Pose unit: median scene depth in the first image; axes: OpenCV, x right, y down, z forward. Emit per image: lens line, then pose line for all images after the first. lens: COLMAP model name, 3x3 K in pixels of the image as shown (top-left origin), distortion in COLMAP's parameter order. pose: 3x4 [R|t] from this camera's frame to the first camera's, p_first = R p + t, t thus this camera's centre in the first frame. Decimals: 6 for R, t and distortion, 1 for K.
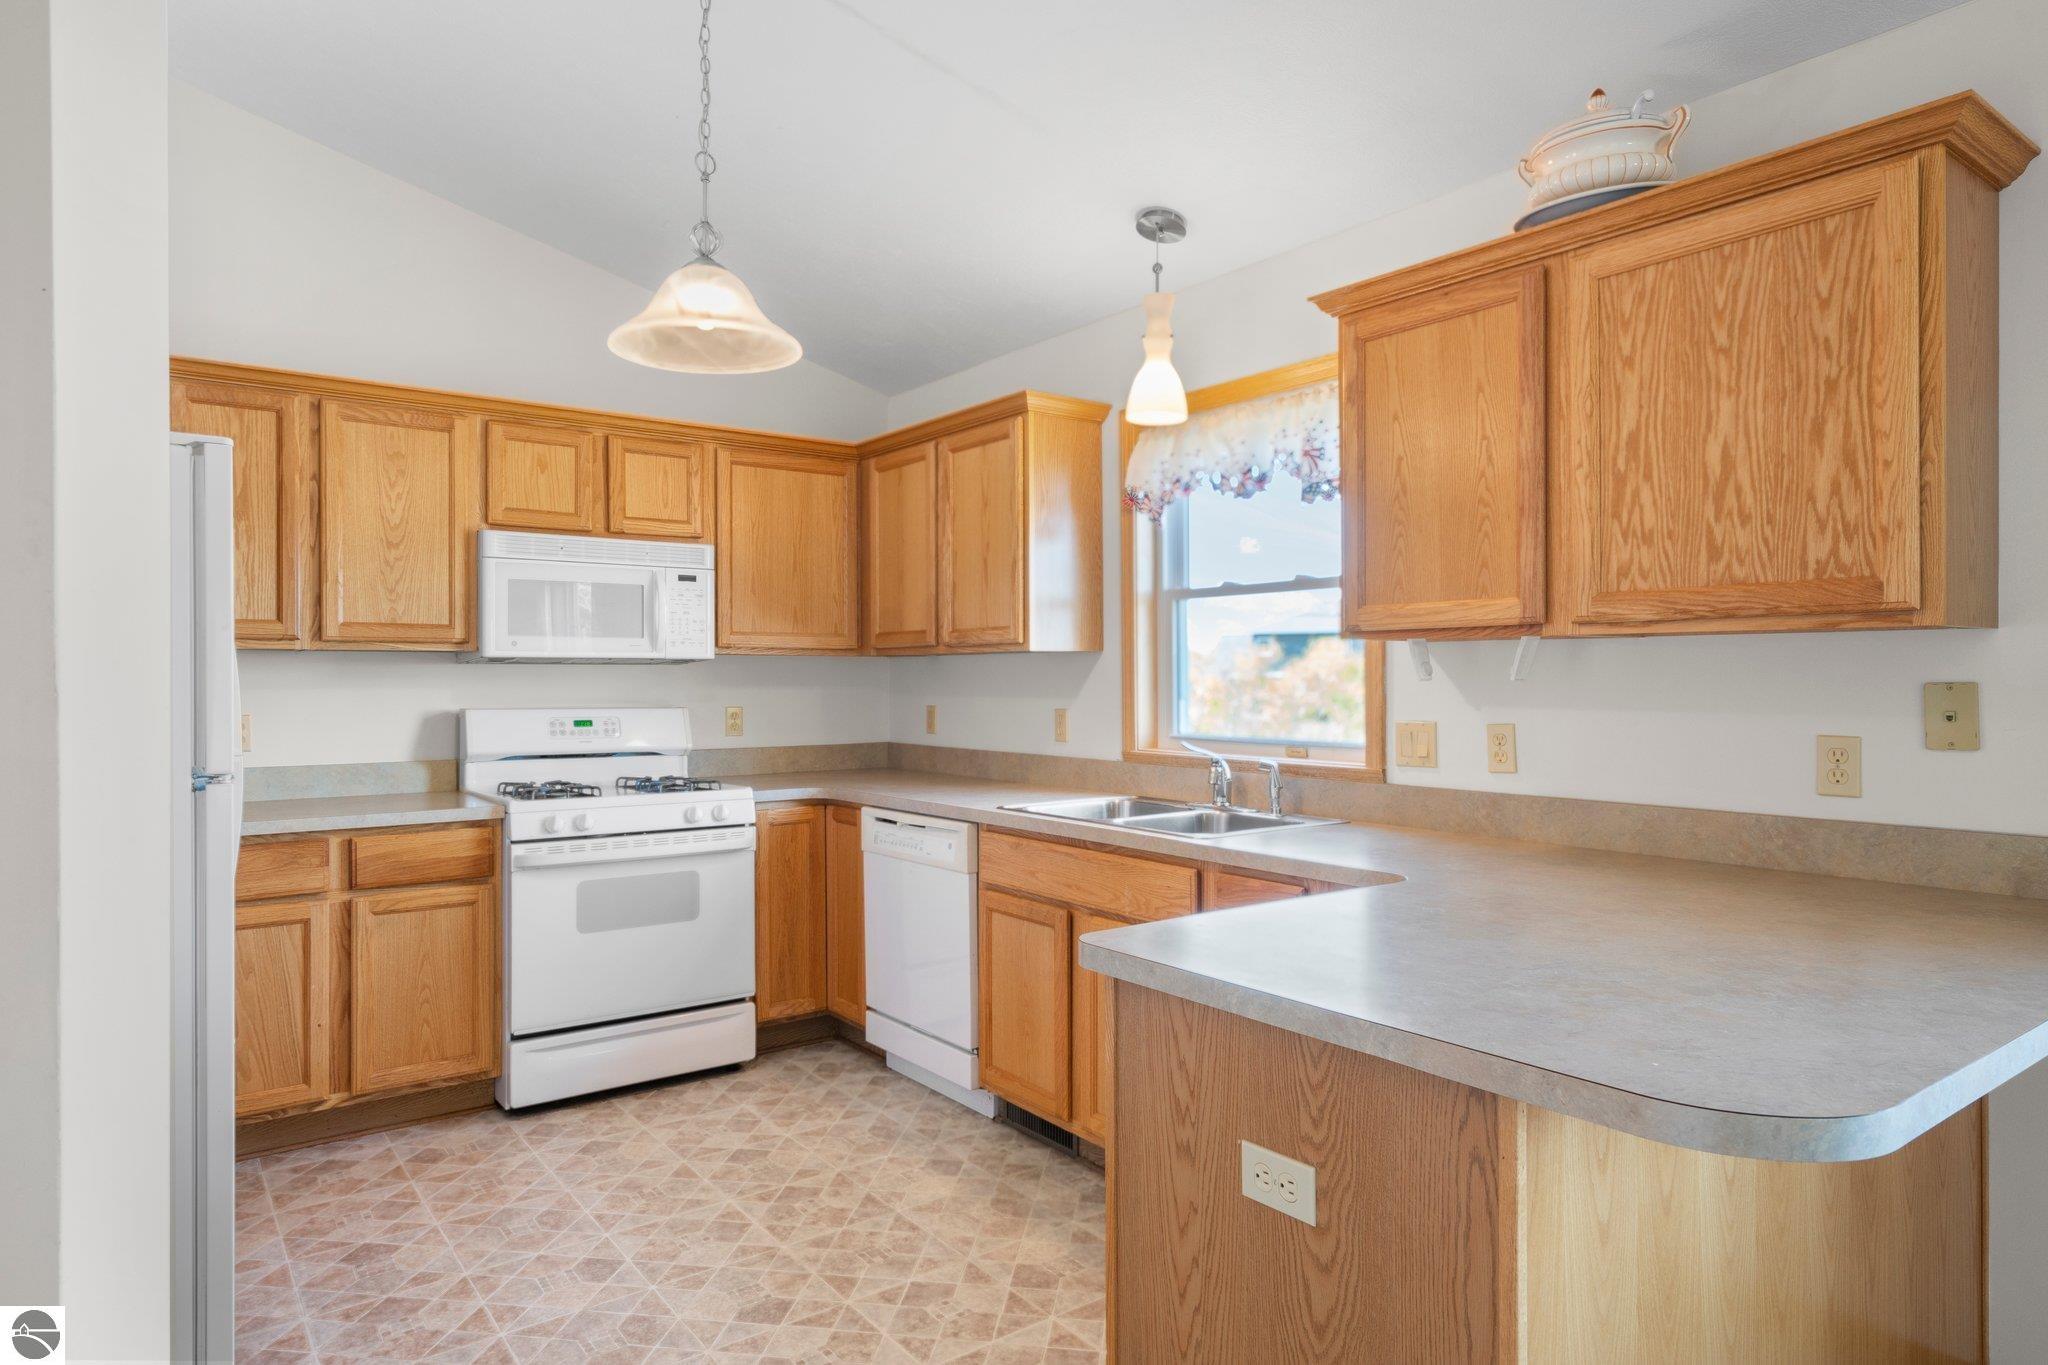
lens RADIAL K [[1203.1, 0, 1021.6], [0, 1203.1, 672.9], [0, 0, 1]] dist [0.002803, 0.003019]
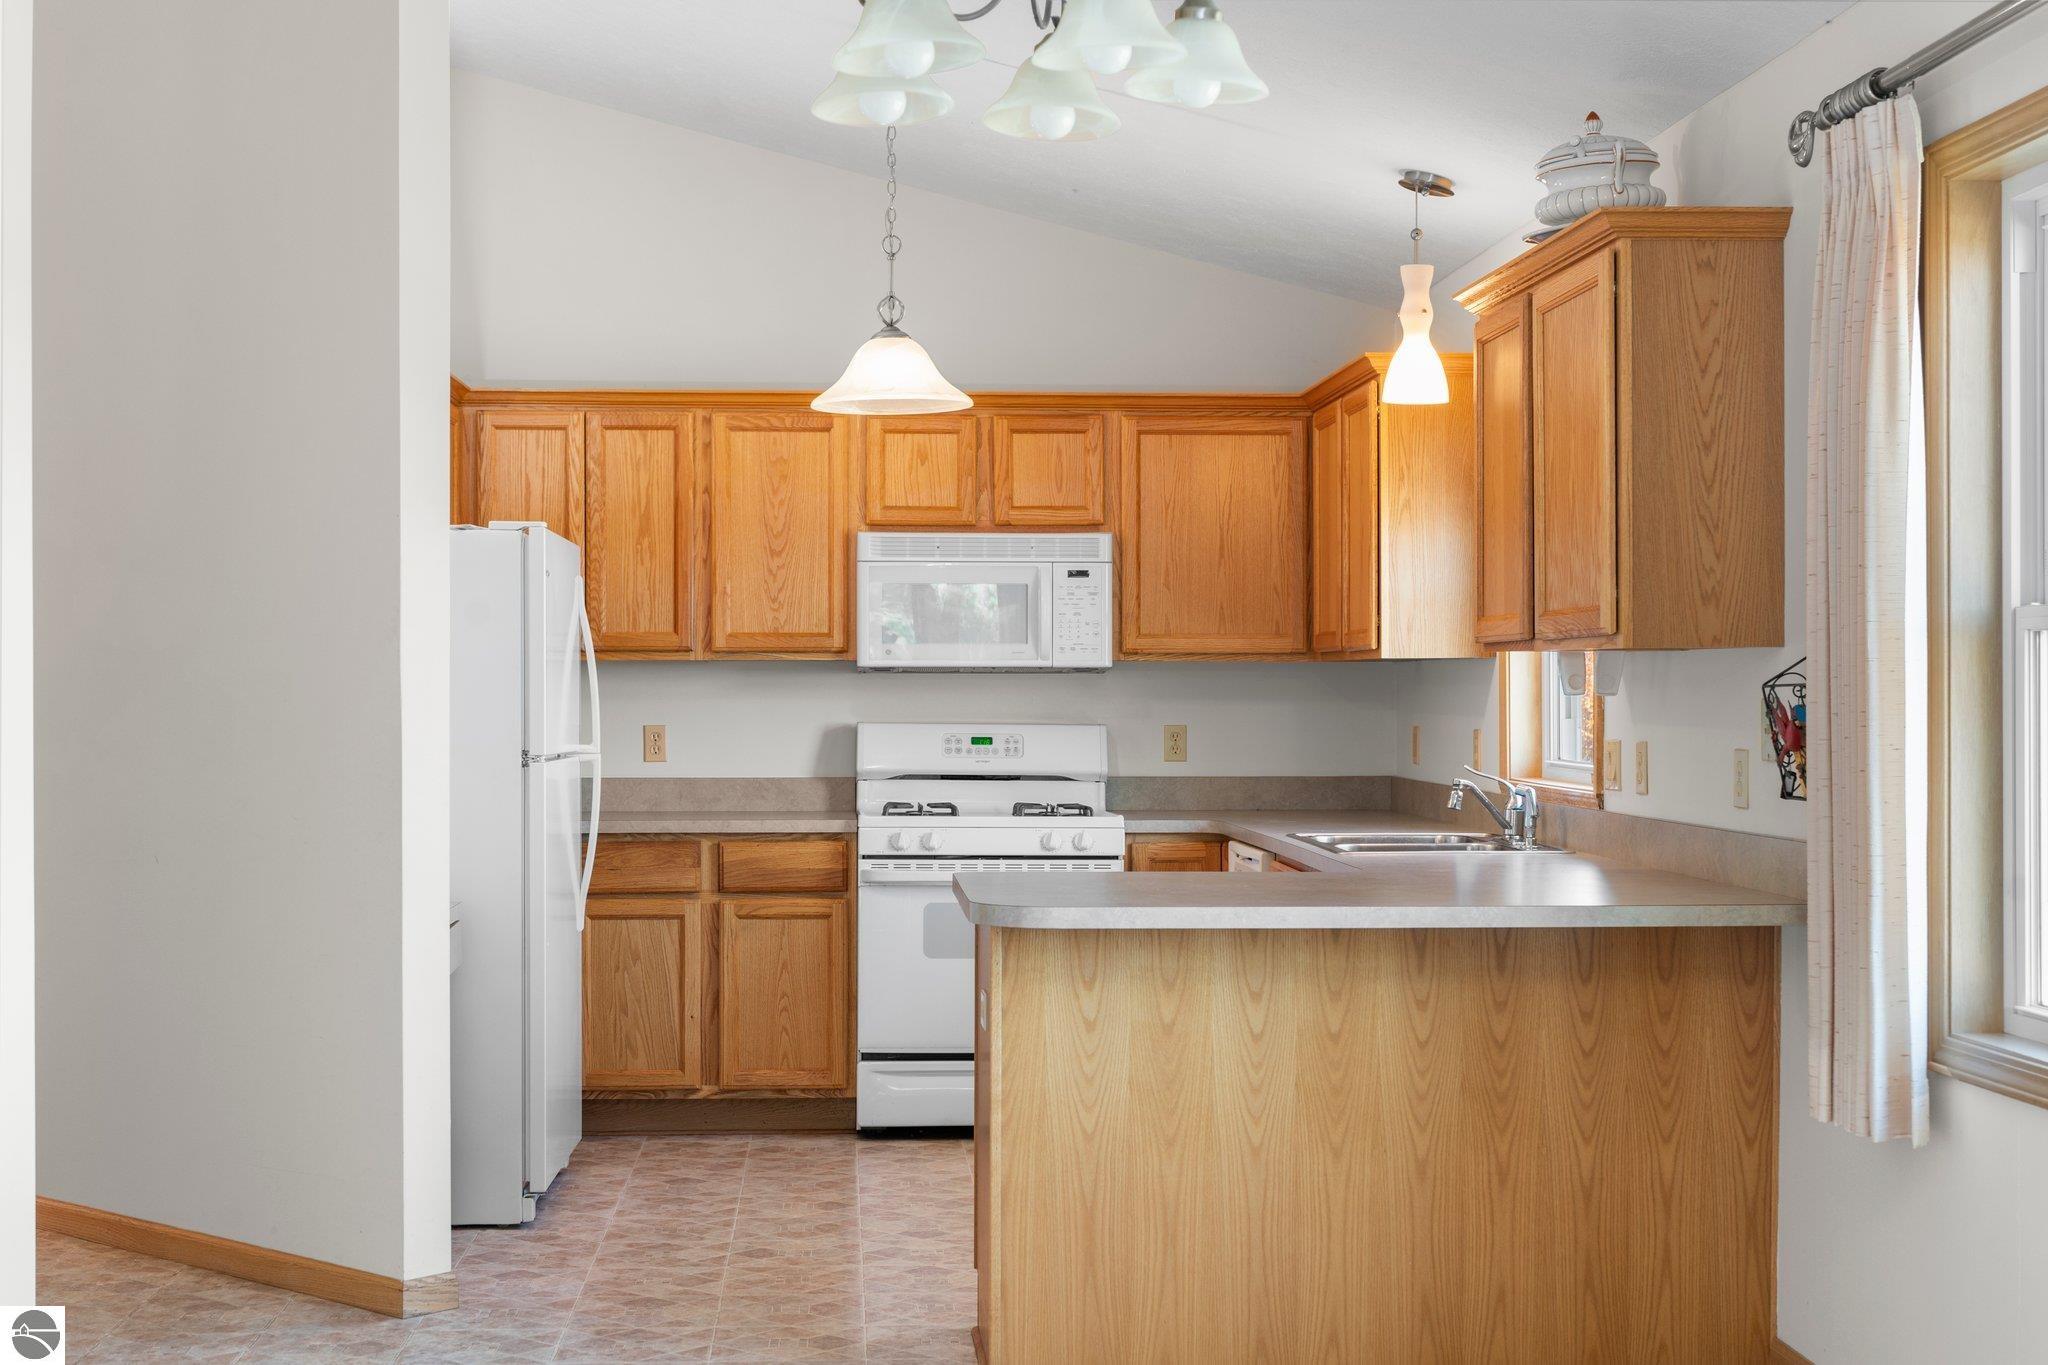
lens RADIAL K [[2993.1, 0, 1023.5], [0, 2993.1, 681.0], [0, 0, 1]] dist [0.004148, 0.000000]
pose [[0.834512, 0.001676, -0.550988, 0.981372], [-0.000331, 0.999997, 0.002541, -0.008216], [0.550990, -0.001938, 0.834509, -0.914880]]
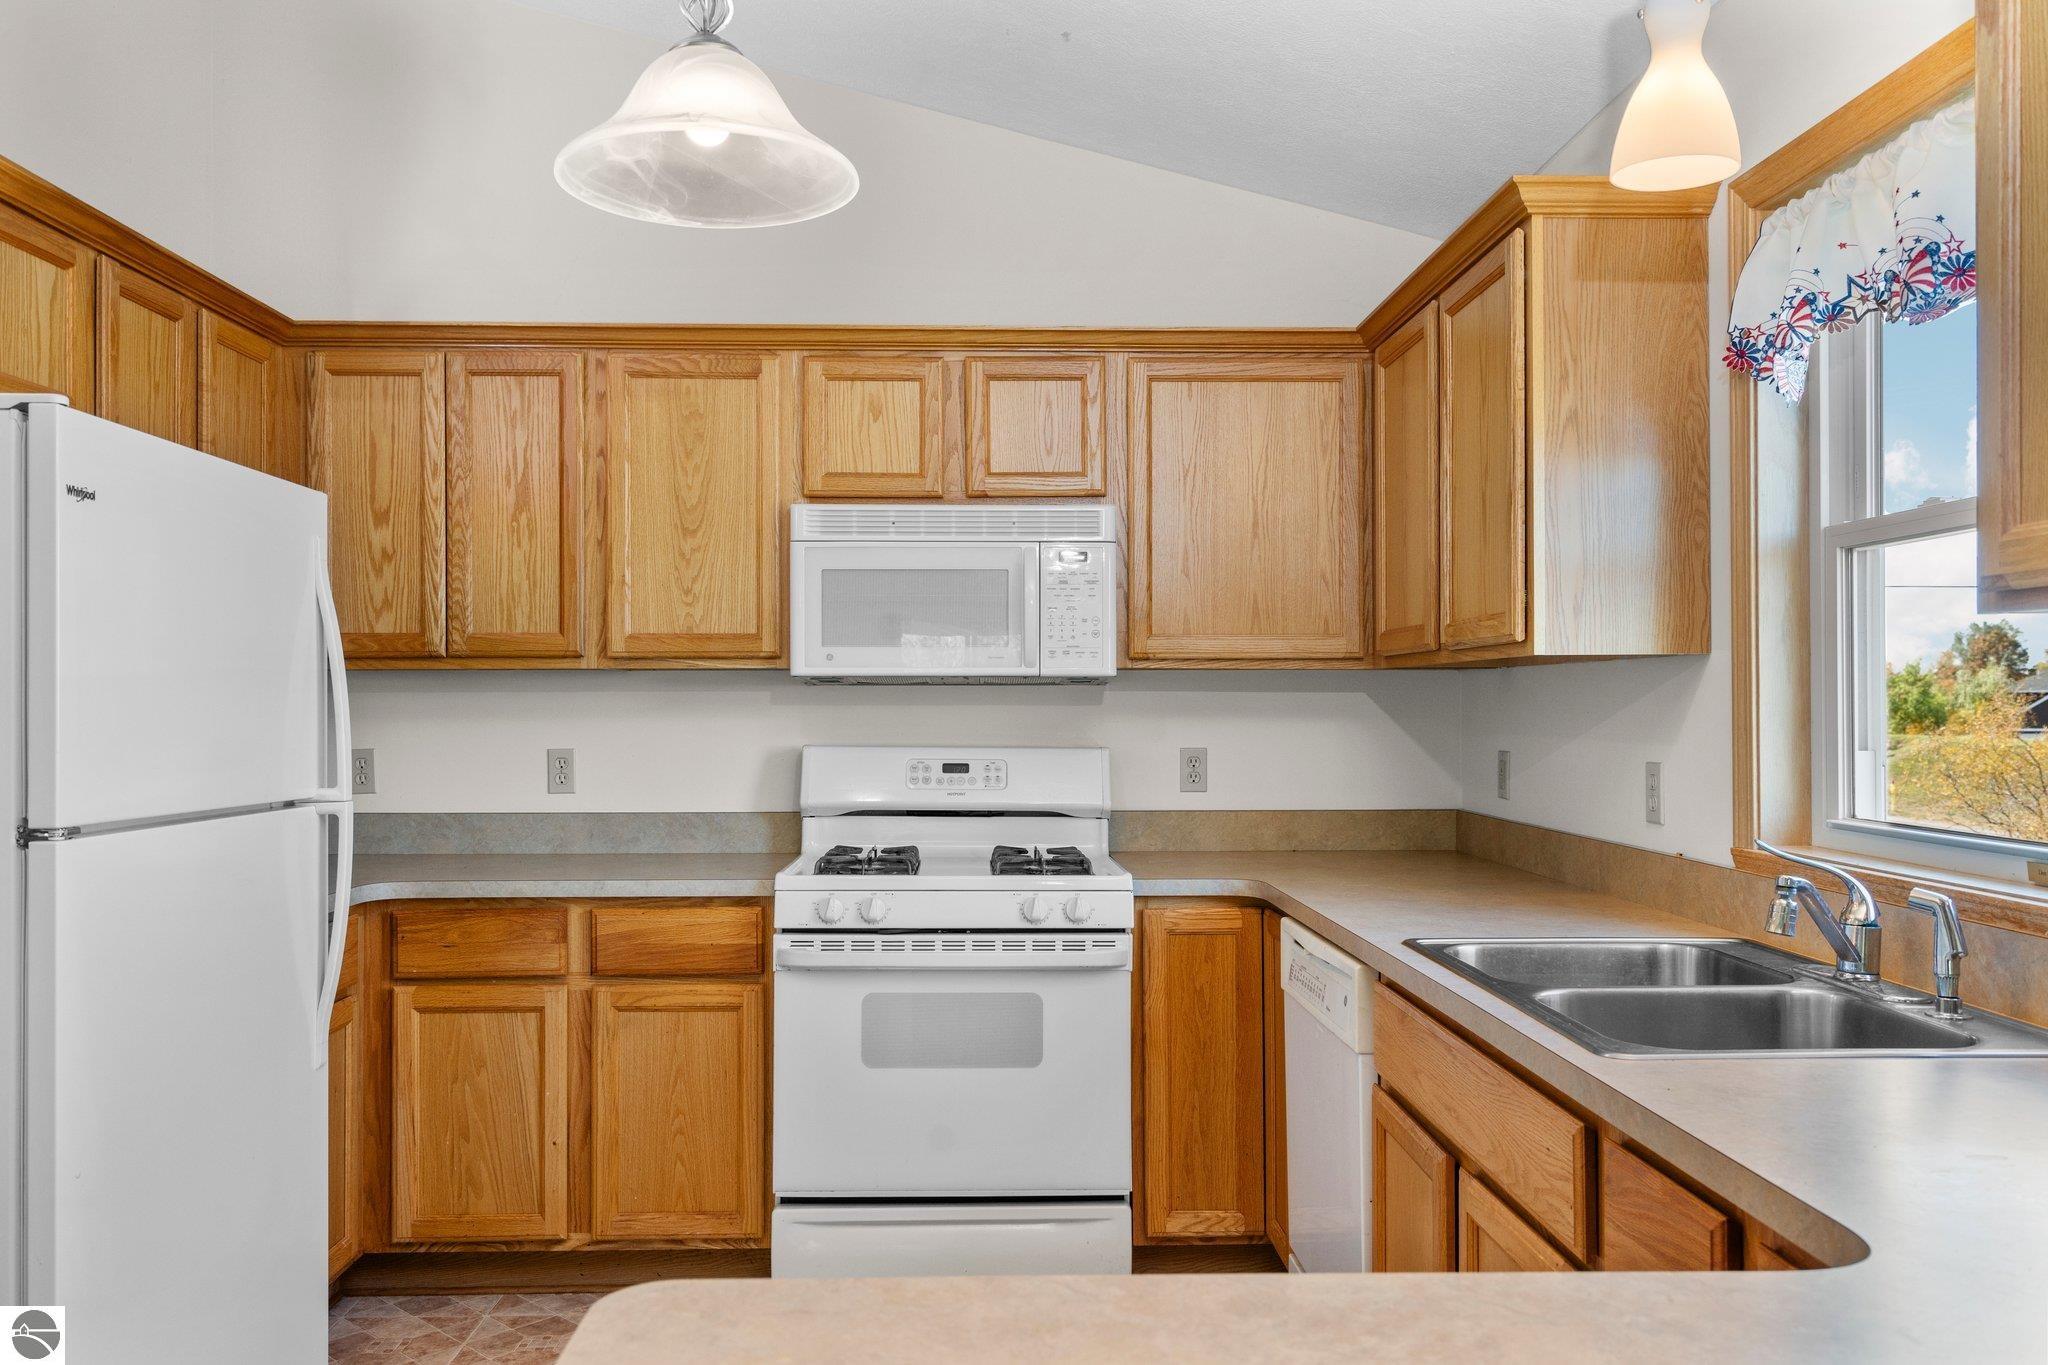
lens RADIAL K [[1596.1, 0, 1020.7], [0, 1596.1, 699.0], [0, 0, 1]] dist [0.001274, 0.005612]
pose [[0.818136, -0.000791, -0.575024, 0.239079], [0.001474, 0.999999, 0.000723, 0.000442], [0.575023, -0.001439, 0.818136, 0.282589]]
